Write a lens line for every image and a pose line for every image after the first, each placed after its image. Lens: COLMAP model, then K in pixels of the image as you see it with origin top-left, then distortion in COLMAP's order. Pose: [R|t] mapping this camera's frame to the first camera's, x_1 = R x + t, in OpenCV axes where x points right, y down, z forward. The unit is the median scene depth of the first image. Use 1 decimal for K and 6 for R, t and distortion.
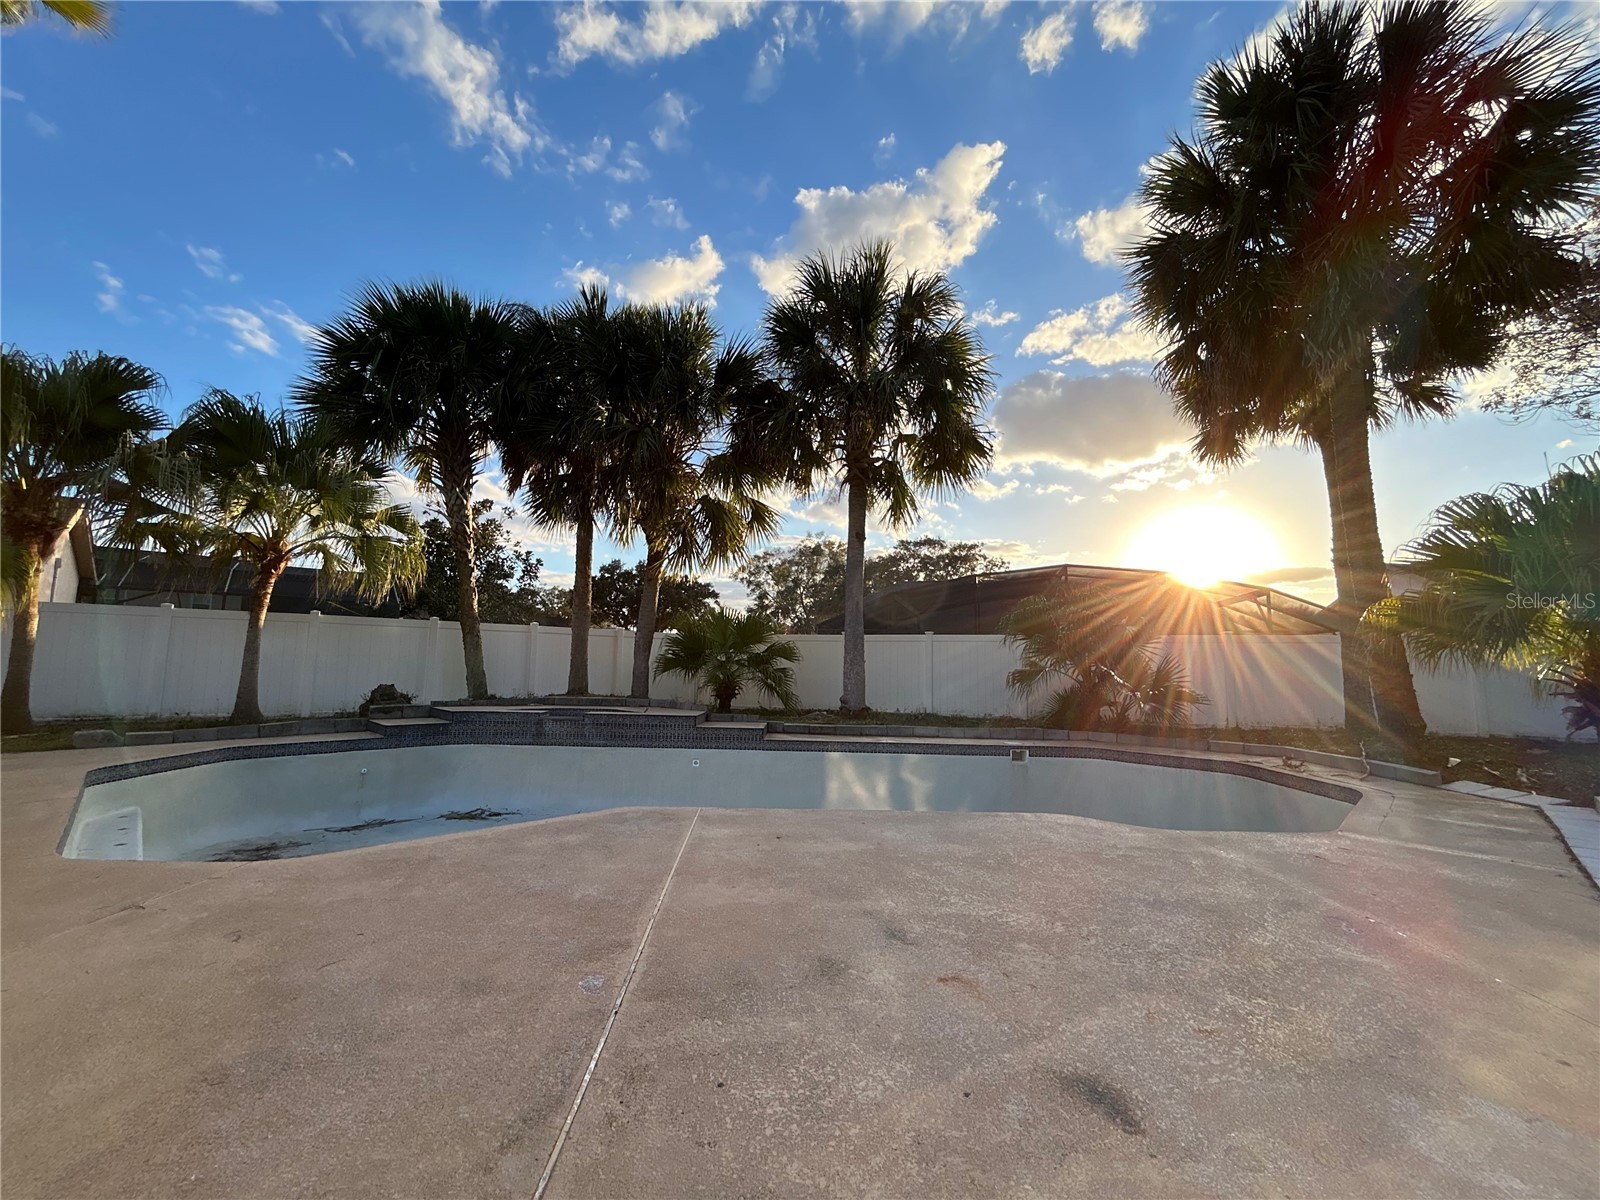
lens RADIAL K [[649.3, 0, 800.1], [0, 649.3, 599.7], [0, 0, 1]] dist [-0.001414, 0.000408]
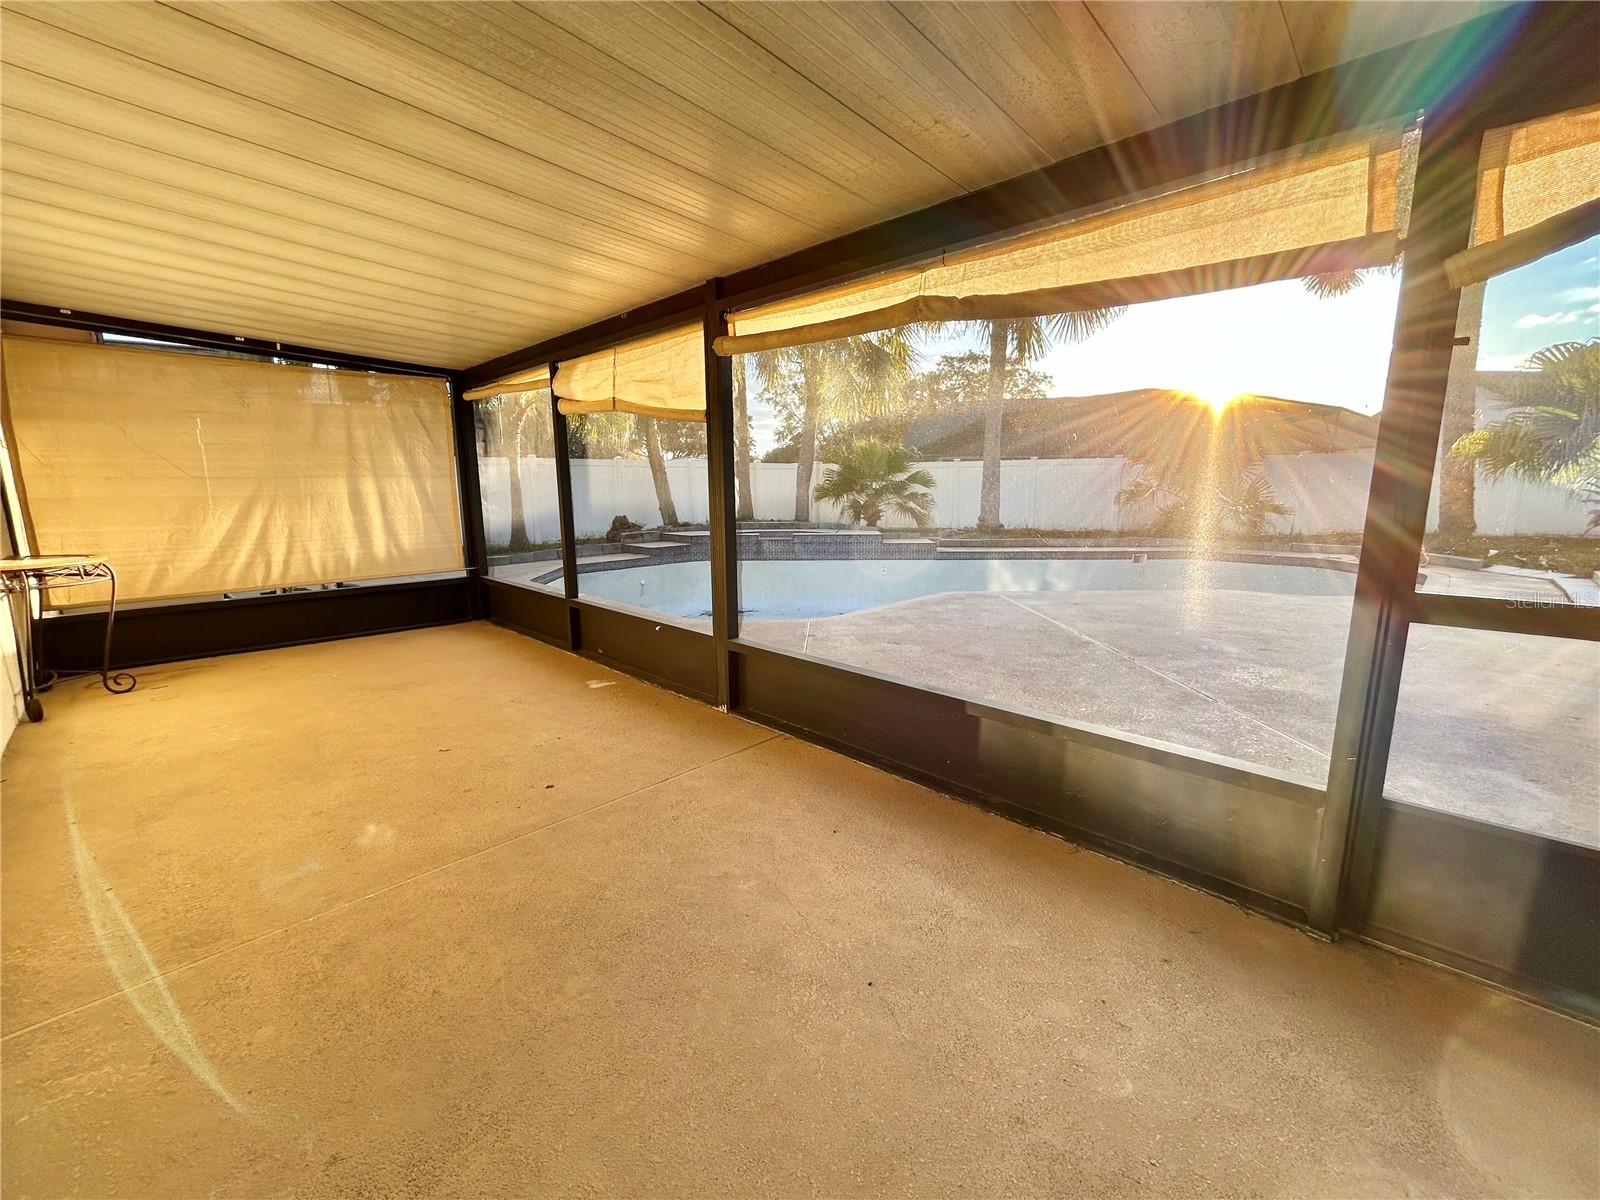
lens RADIAL K [[649.3, 0, 800.9], [0, 649.3, 597.8], [0, 0, 1]] dist [-0.001414, 0.000408]
pose [[0.999655, -0.024762, -0.008755, -0.251026], [0.026204, 0.962865, 0.268707, -0.035791], [0.001776, -0.268844, 0.963182, -0.194992]]
